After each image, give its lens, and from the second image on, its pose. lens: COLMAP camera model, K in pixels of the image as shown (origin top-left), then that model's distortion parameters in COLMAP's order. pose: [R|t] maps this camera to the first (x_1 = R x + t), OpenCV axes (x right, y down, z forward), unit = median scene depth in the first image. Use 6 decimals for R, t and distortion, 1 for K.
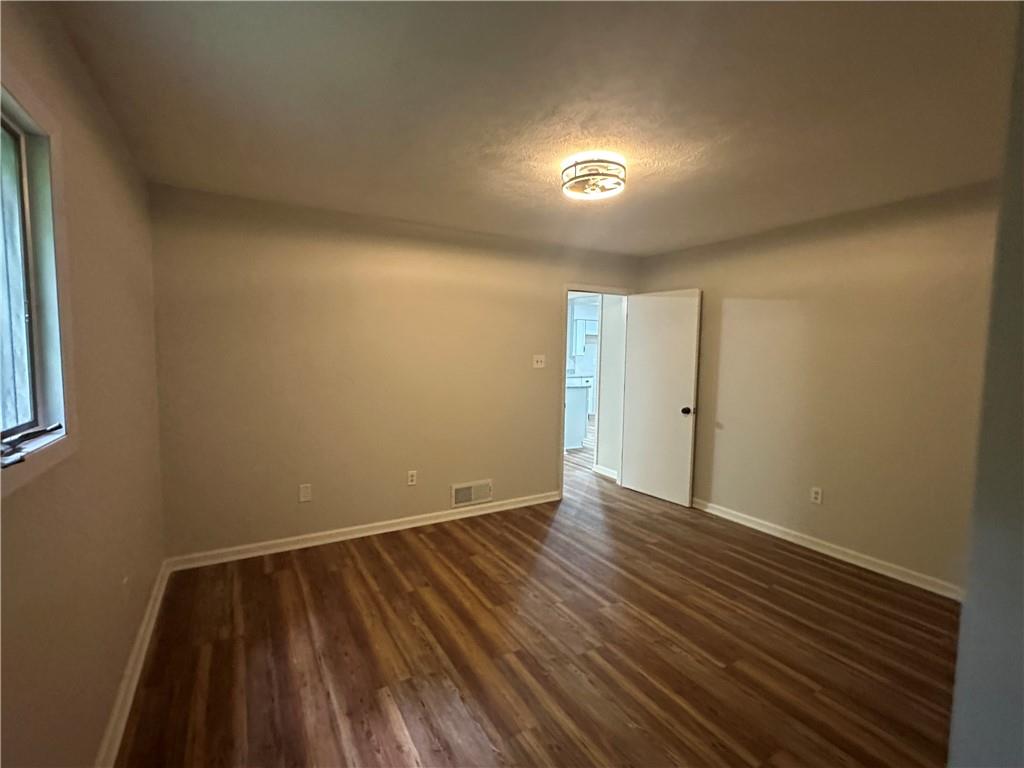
lens RADIAL K [[466.6, 0, 509.0], [0, 466.6, 383.5], [0, 0, 1]] dist [0.002210, -0.000370]
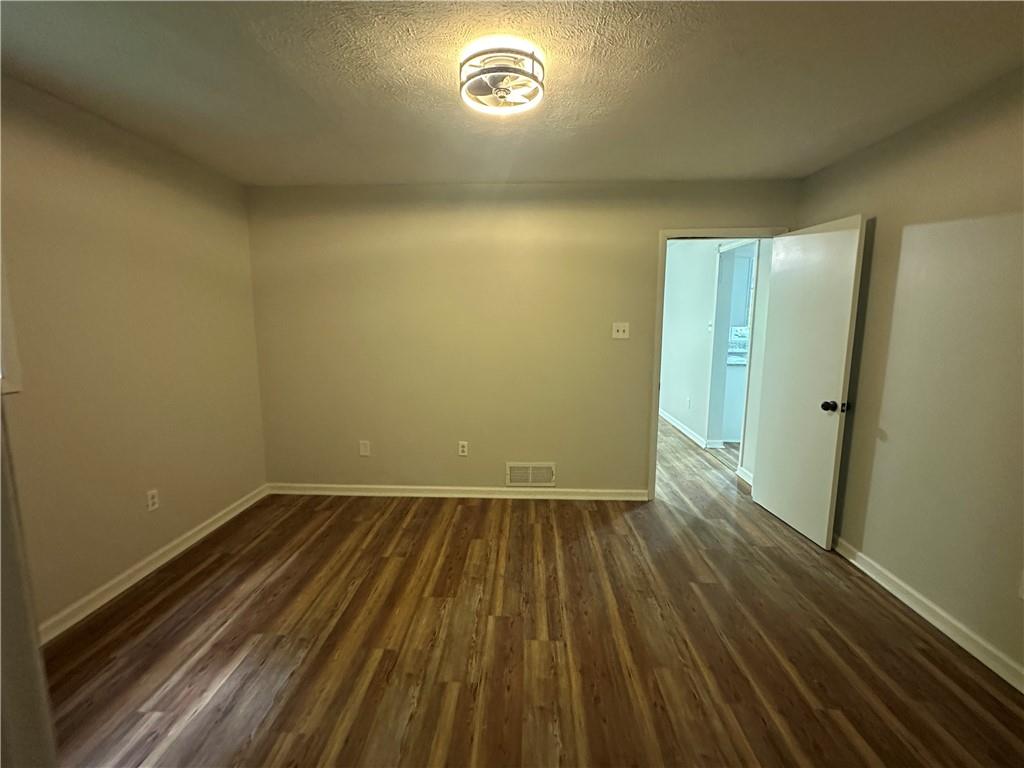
lens RADIAL K [[464.7, 0, 509.2], [0, 464.7, 385.0], [0, 0, 1]] dist [0.001683, -0.000775]
pose [[0.842314, 0.064842, -0.535072, 0.533390], [-0.030575, 0.996887, 0.072675, -0.008261], [0.538119, -0.044855, 0.841675, 0.315362]]
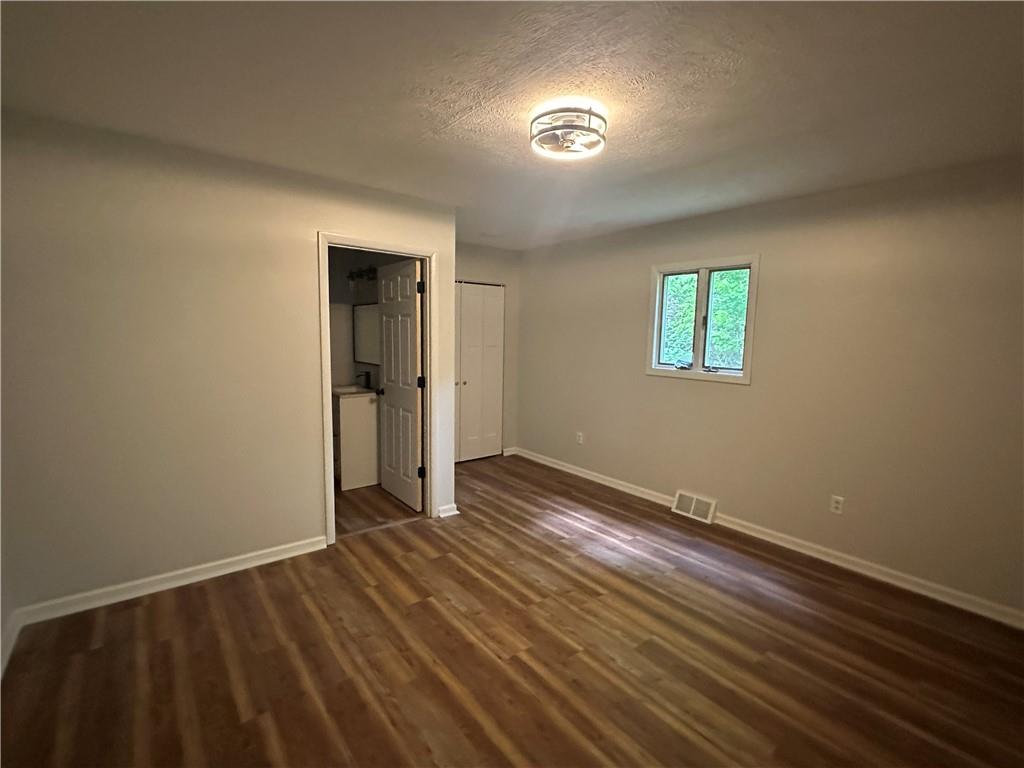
lens RADIAL K [[466.6, 0, 509.0], [0, 466.6, 383.5], [0, 0, 1]] dist [0.002210, -0.000370]
pose [[-0.989362, -0.017908, -0.144371, 0.343874], [-0.044331, 0.982307, 0.181953, -0.126030], [0.138558, 0.186418, -0.972651, 1.628431]]
